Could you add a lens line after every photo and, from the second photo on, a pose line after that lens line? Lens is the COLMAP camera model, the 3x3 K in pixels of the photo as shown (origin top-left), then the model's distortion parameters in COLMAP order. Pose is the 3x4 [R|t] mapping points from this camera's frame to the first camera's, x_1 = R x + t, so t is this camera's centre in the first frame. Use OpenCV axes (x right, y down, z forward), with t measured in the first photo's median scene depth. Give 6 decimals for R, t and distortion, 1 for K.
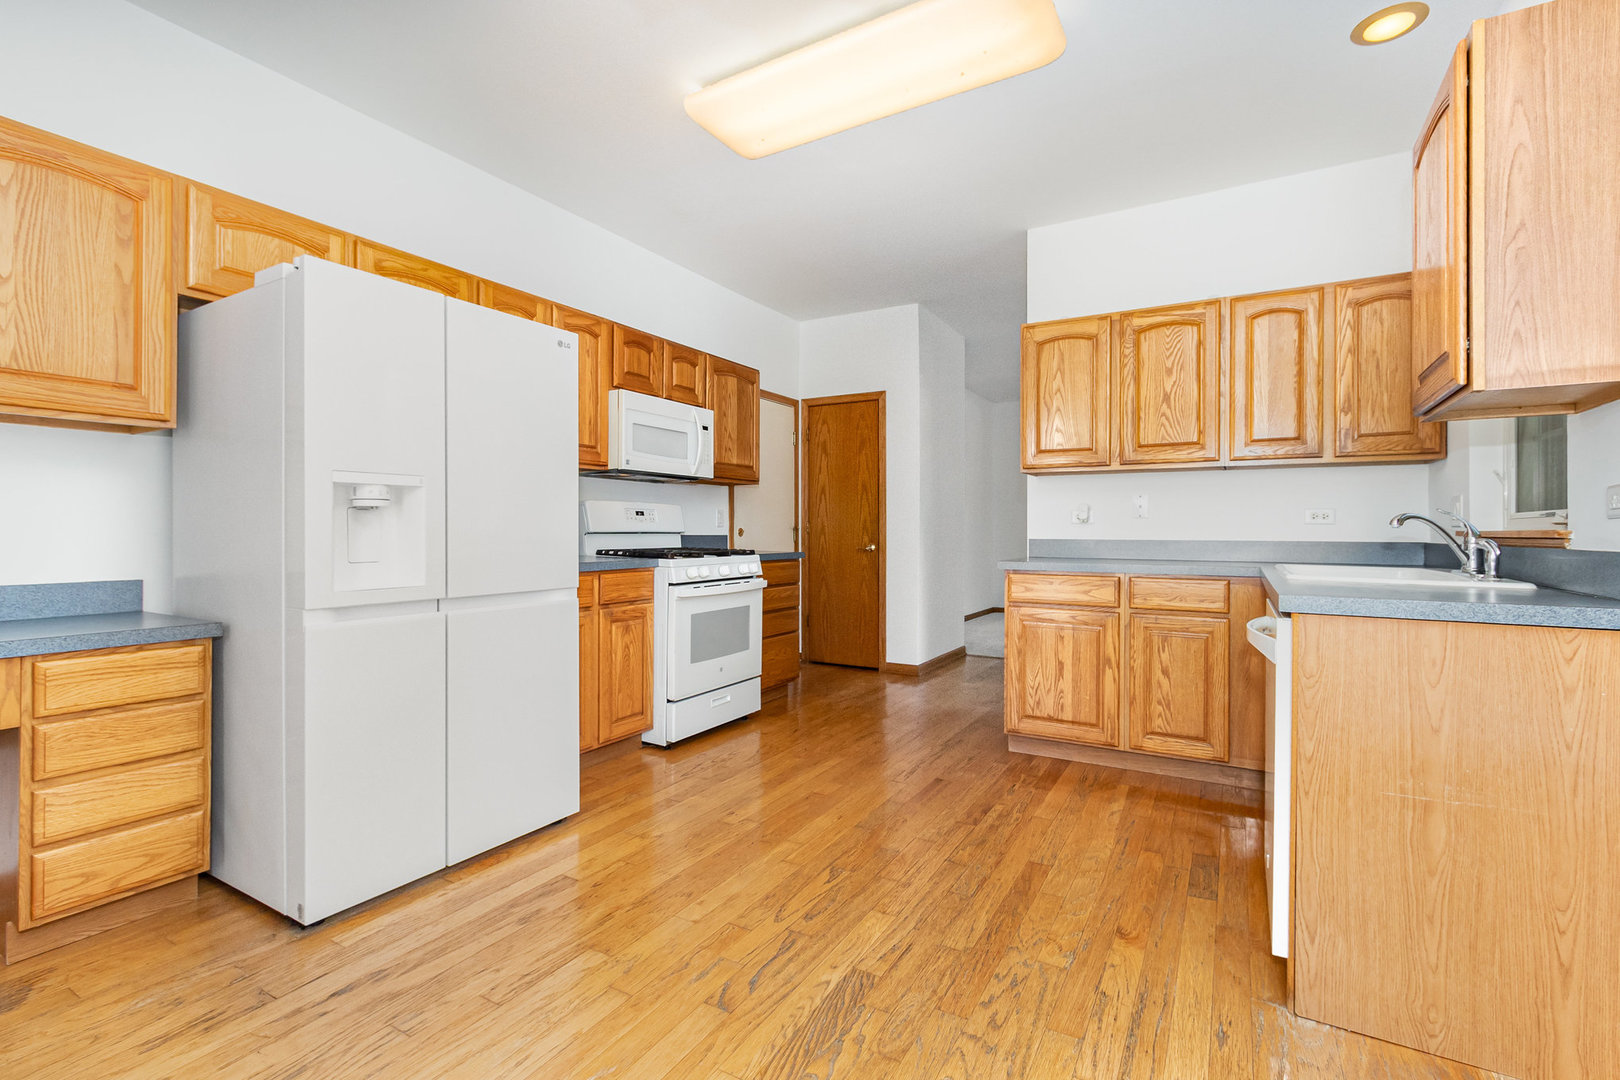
lens RADIAL K [[740.3, 0, 807.5], [0, 740.3, 532.0], [0, 0, 1]] dist [-0.001176, -0.000265]
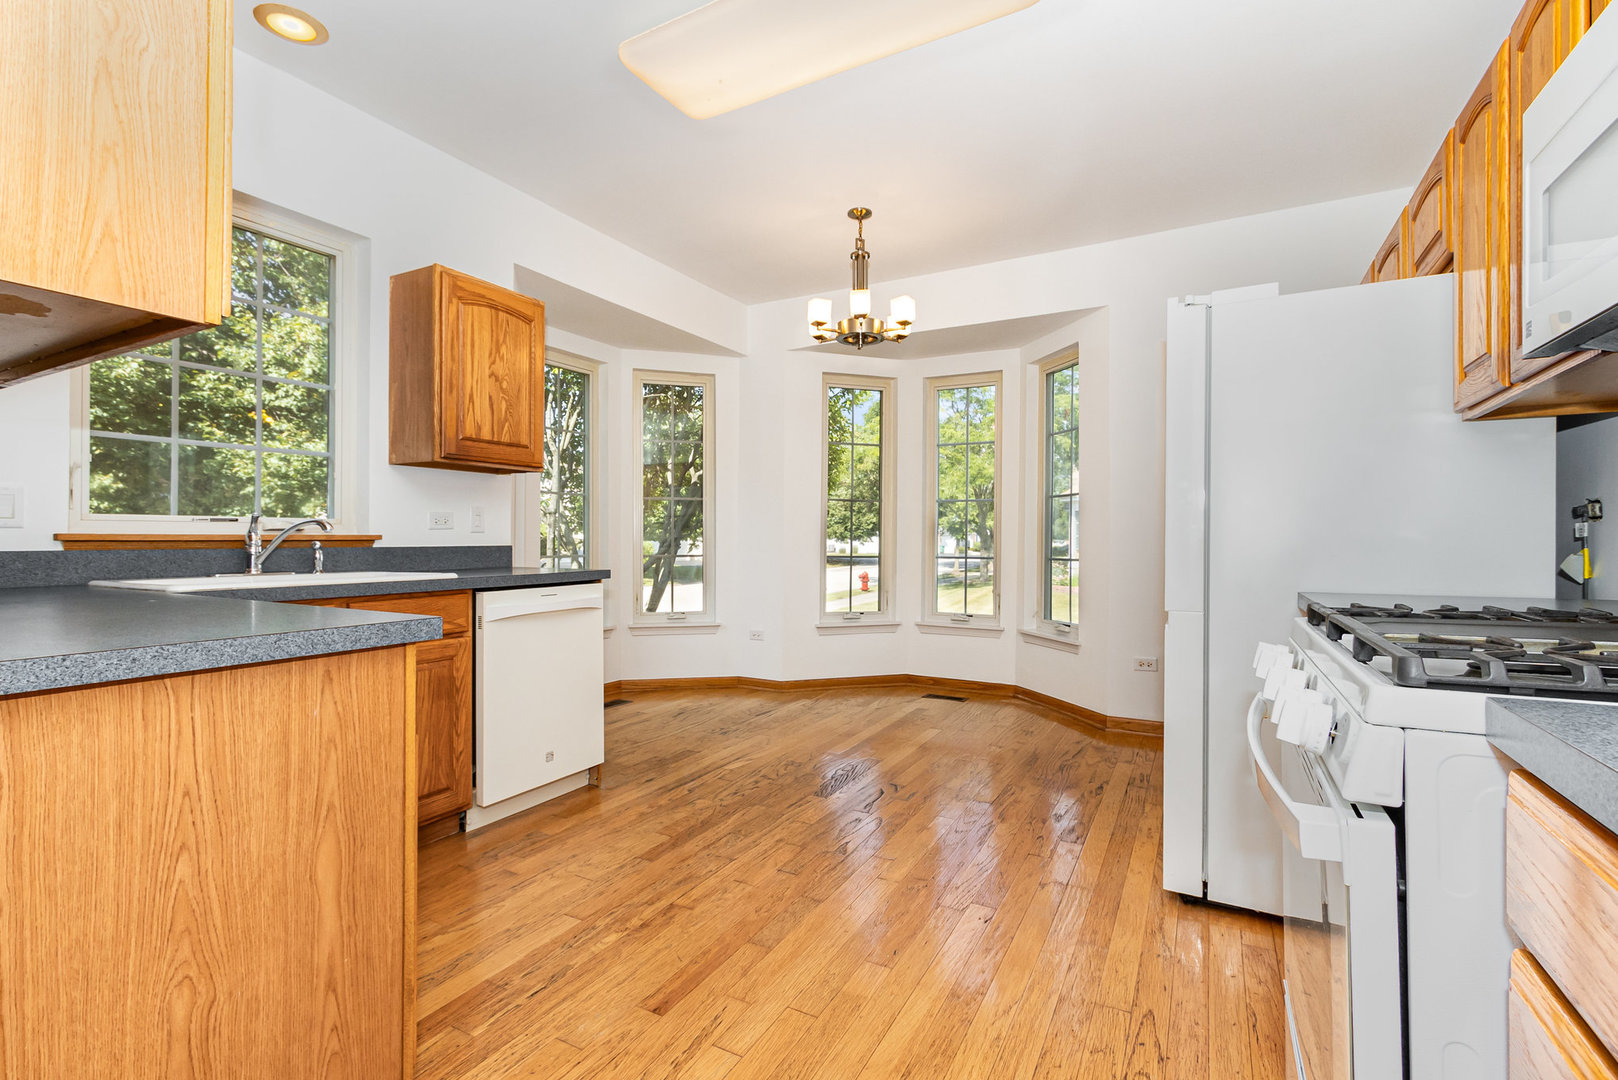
lens RADIAL K [[739.4, 0, 808.6], [0, 739.4, 535.3], [0, 0, 1]] dist [-0.001176, -0.000265]
pose [[-0.999481, -0.008799, -0.030985, 0.127848], [-0.008838, 0.999960, 0.001123, -0.007823], [0.030974, 0.001396, -0.999519, 2.147406]]
